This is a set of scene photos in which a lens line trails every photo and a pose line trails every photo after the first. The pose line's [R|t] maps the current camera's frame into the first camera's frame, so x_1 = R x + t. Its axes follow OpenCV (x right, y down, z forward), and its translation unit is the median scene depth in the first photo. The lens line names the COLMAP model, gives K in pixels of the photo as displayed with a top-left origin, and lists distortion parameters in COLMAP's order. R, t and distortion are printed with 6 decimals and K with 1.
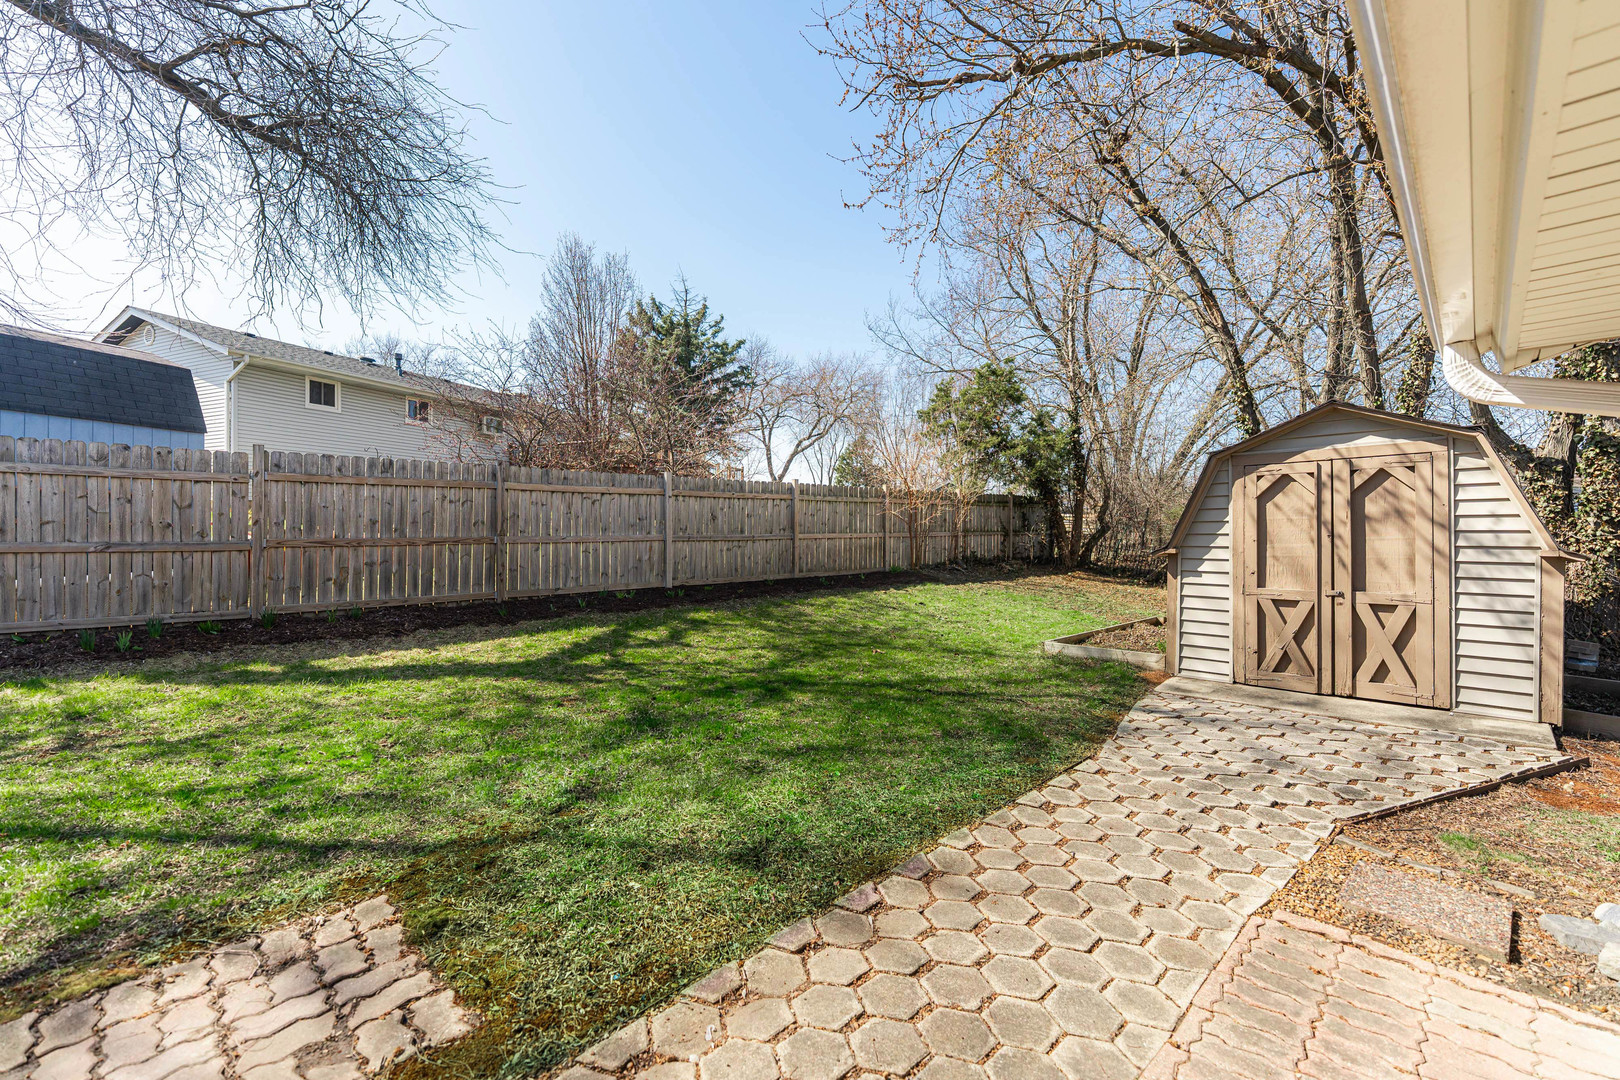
lens RADIAL K [[654.4, 0, 804.6], [0, 654.4, 542.0], [0, 0, 1]] dist [-0.002118, -0.000016]
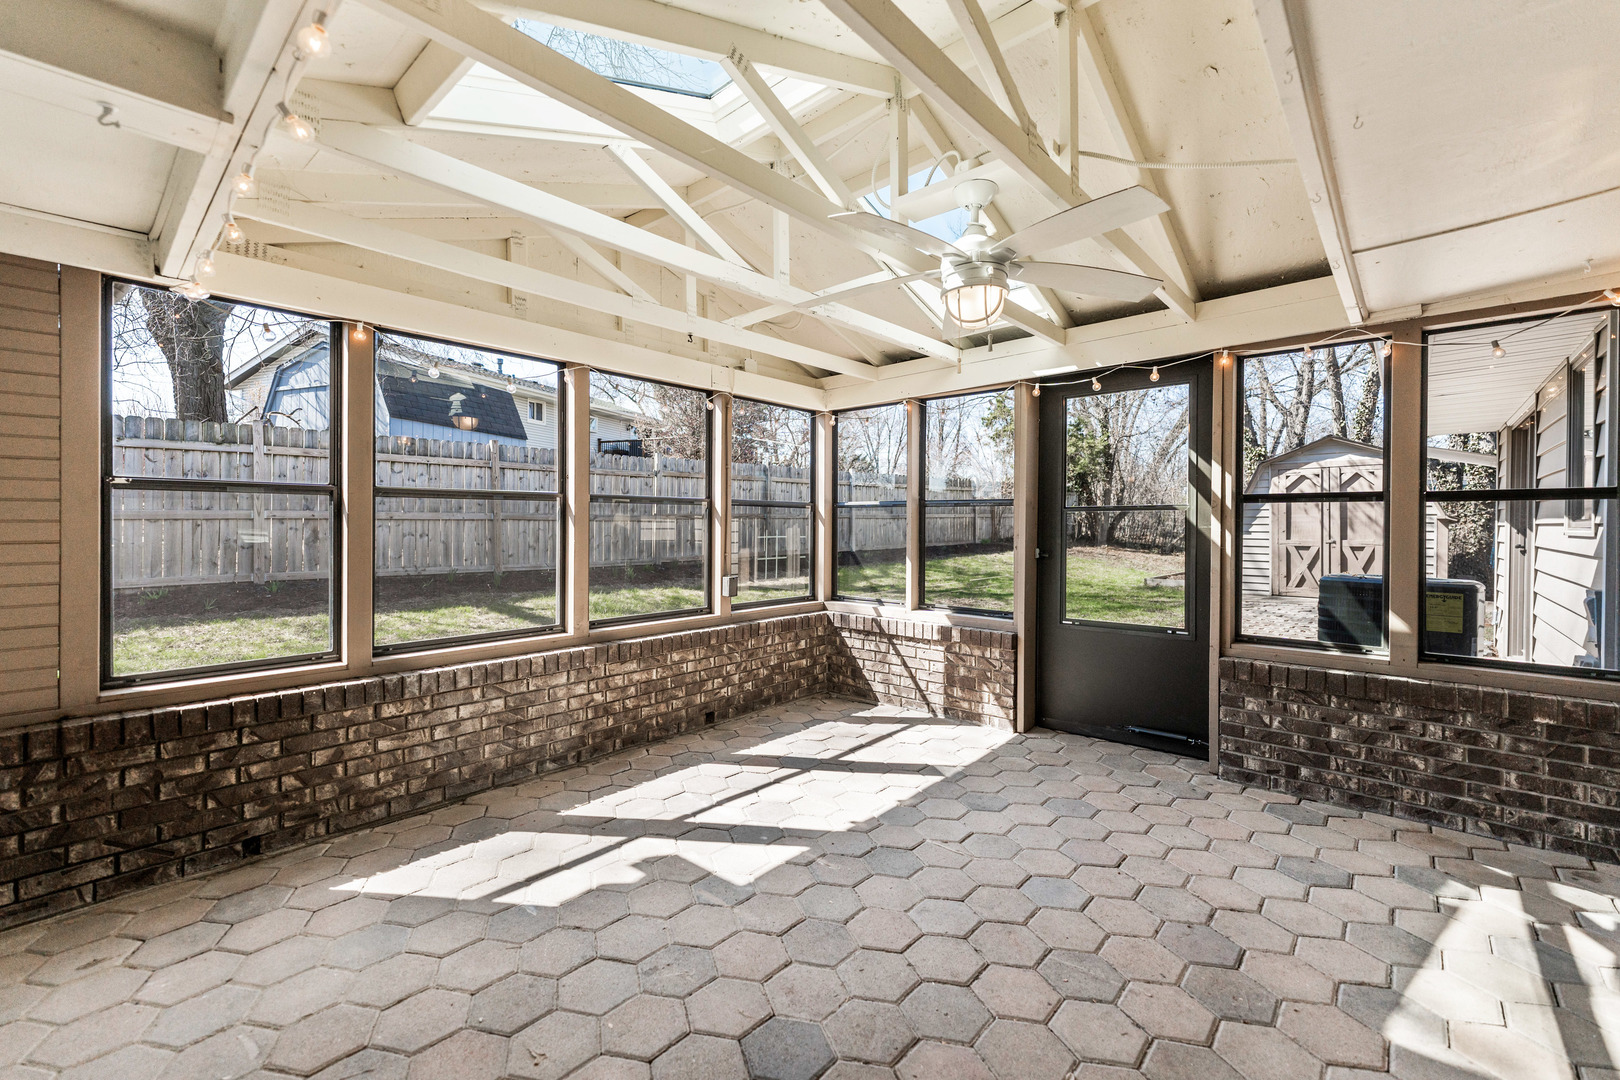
lens RADIAL K [[654.4, 0, 804.6], [0, 654.4, 542.0], [0, 0, 1]] dist [-0.002118, -0.000016]
pose [[0.997917, -0.002939, 0.064444, -0.691905], [0.001979, 0.999886, 0.014950, 0.046577], [-0.064481, -0.014791, 0.997809, -0.646792]]
